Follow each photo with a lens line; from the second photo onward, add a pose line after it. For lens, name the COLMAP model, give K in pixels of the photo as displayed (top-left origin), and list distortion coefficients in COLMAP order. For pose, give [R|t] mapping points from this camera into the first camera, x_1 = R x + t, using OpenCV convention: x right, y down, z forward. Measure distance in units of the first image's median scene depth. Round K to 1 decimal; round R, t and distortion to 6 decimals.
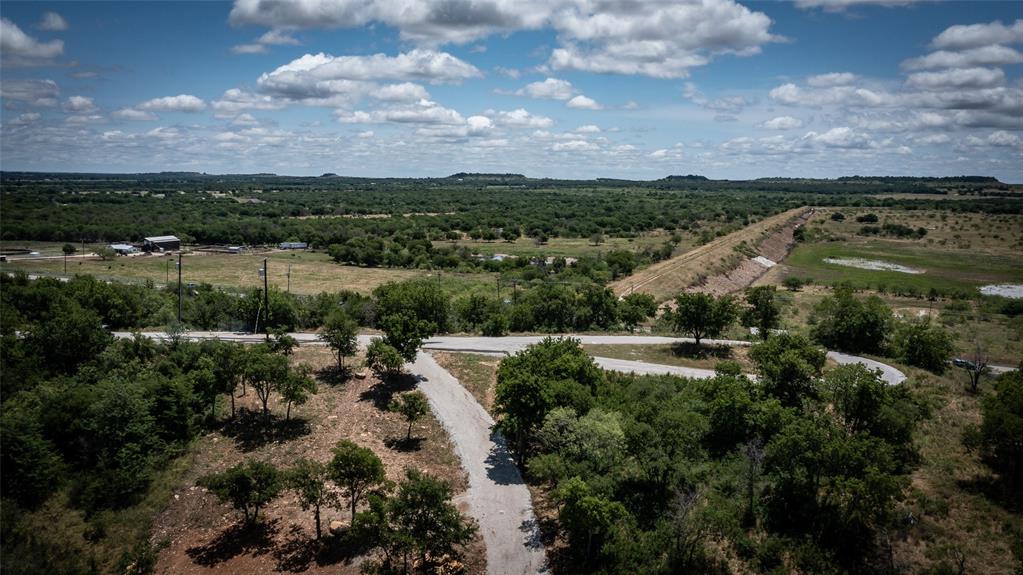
lens RADIAL K [[809.2, 0, 511.7], [0, 809.2, 291.0], [0, 0, 1]] dist [-0.010480, 0.001944]
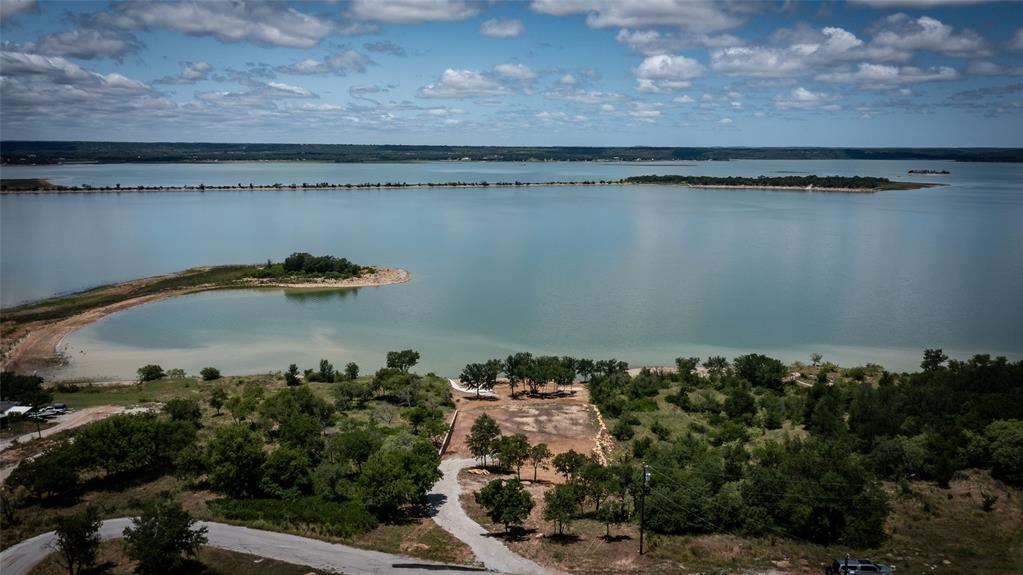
lens RADIAL K [[809.2, 0, 511.7], [0, 809.2, 291.0], [0, 0, 1]] dist [-0.010480, 0.001944]
pose [[-0.996507, -0.036007, 0.075350, -0.036619], [-0.010756, 0.950098, 0.311766, -0.094545], [-0.082816, 0.309866, -0.947167, 0.326523]]
